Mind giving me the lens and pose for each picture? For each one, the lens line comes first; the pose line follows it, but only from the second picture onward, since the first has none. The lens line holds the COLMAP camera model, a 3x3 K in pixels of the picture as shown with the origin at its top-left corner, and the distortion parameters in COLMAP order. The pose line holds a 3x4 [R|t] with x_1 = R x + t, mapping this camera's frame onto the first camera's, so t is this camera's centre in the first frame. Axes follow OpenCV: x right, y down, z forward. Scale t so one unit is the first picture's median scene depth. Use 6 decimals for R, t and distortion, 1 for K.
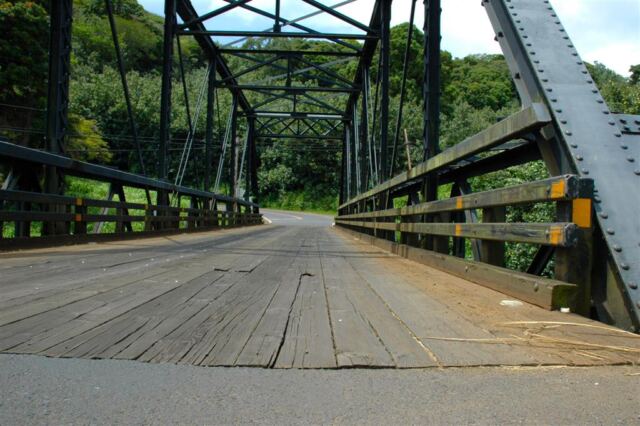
lens RADIAL K [[521.0, 0, 328.9], [0, 521.0, 224.2], [0, 0, 1]] dist [-0.163091, 0.181990]
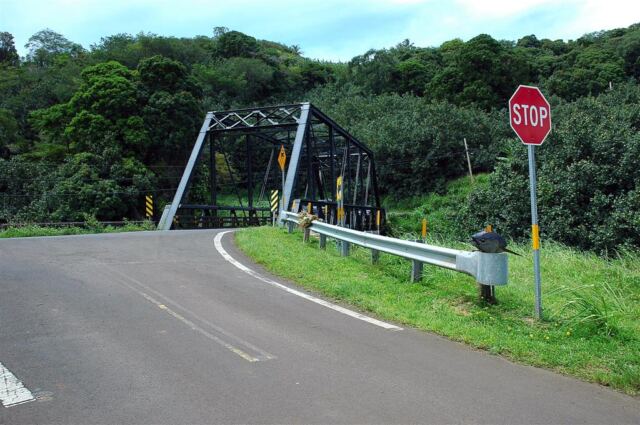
lens RADIAL K [[521.0, 0, 328.9], [0, 521.0, 223.7], [0, 0, 1]] dist [-0.163091, 0.181990]
pose [[0.966743, -0.066876, -0.246852, 0.058131], [0.066148, 0.997746, -0.011250, 0.004564], [0.247048, -0.005453, 0.968988, -0.119849]]
